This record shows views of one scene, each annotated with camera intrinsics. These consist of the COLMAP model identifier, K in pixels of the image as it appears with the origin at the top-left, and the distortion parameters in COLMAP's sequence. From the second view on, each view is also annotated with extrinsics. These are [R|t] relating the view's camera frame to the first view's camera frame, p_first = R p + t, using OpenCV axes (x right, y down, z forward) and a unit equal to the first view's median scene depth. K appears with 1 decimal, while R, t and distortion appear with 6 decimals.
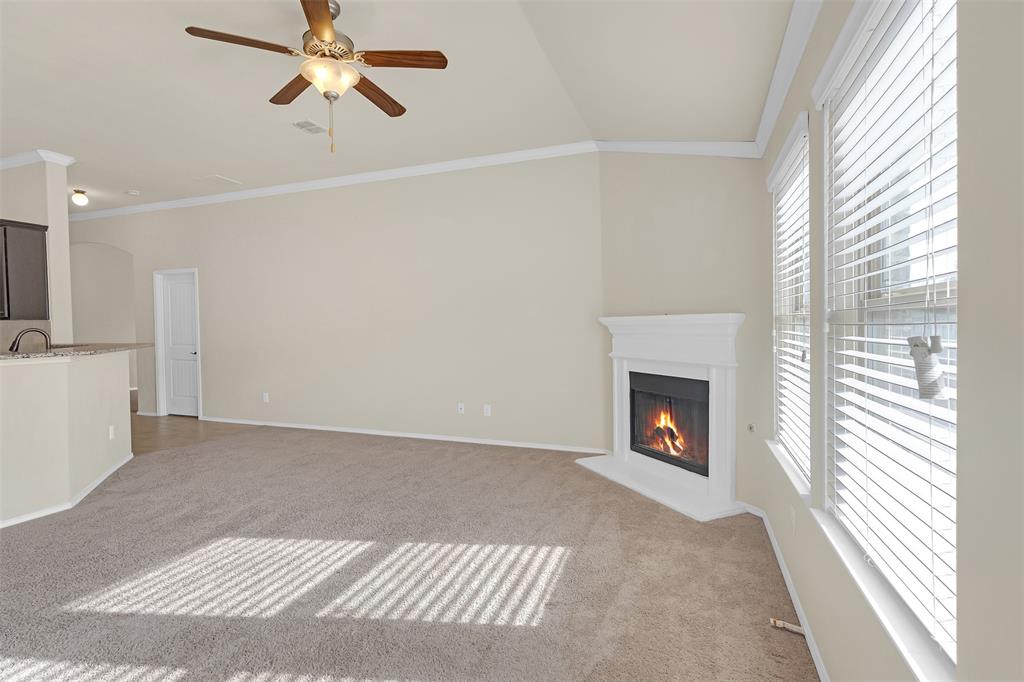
lens RADIAL K [[480.2, 0, 511.3], [0, 480.2, 338.4], [0, 0, 1]] dist [0.003831, 0.000785]
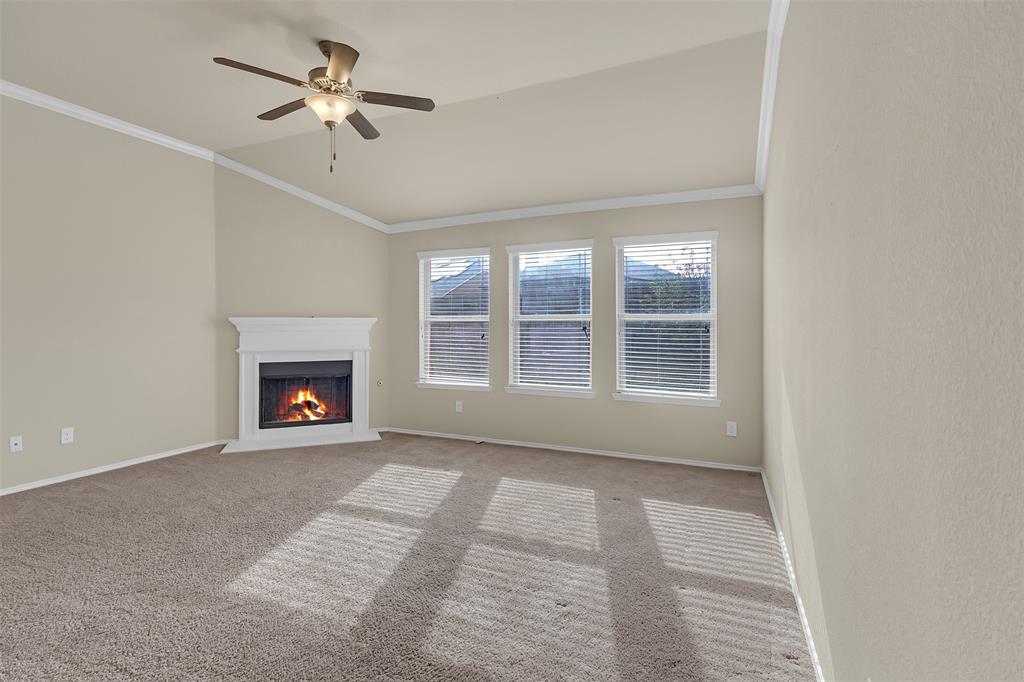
lens RADIAL K [[480.2, 0, 515.7], [0, 480.2, 337.0], [0, 0, 1]] dist [0.003831, 0.000785]
pose [[0.055722, -0.008221, 0.998412, -0.864801], [0.031590, 0.999480, 0.006467, 0.015309], [-0.997946, 0.031179, 0.055953, 0.300261]]
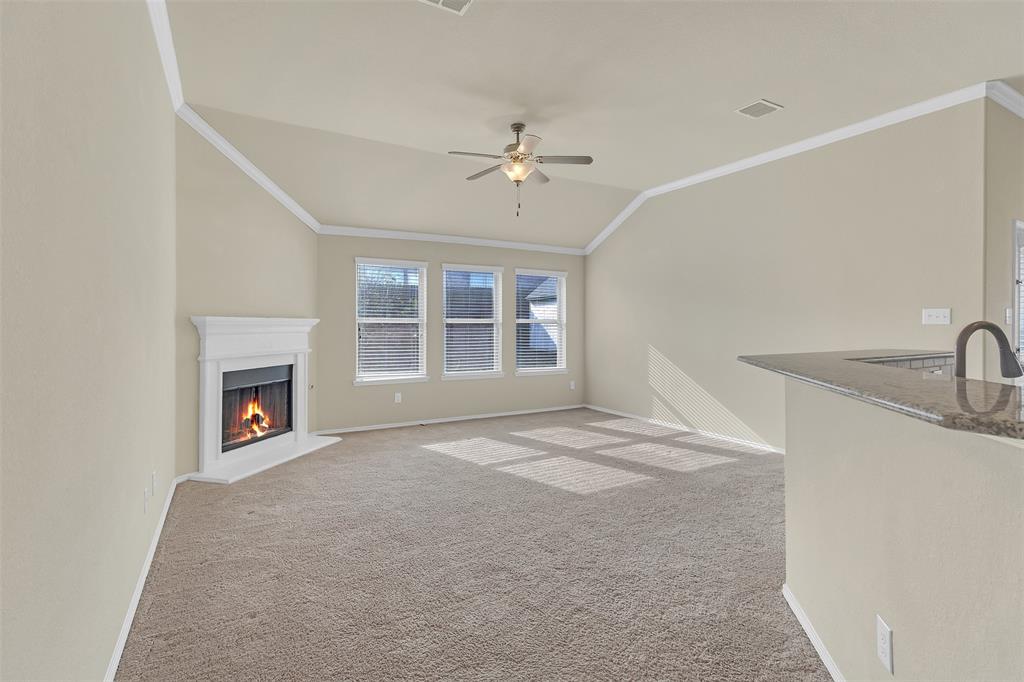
lens RADIAL K [[480.2, 0, 511.2], [0, 480.2, 330.8], [0, 0, 1]] dist [0.003831, 0.000785]
pose [[-0.783508, 0.014666, 0.621208, -0.776026], [0.037099, 0.999042, 0.023206, -0.017047], [-0.620273, 0.041229, -0.783302, 1.340583]]
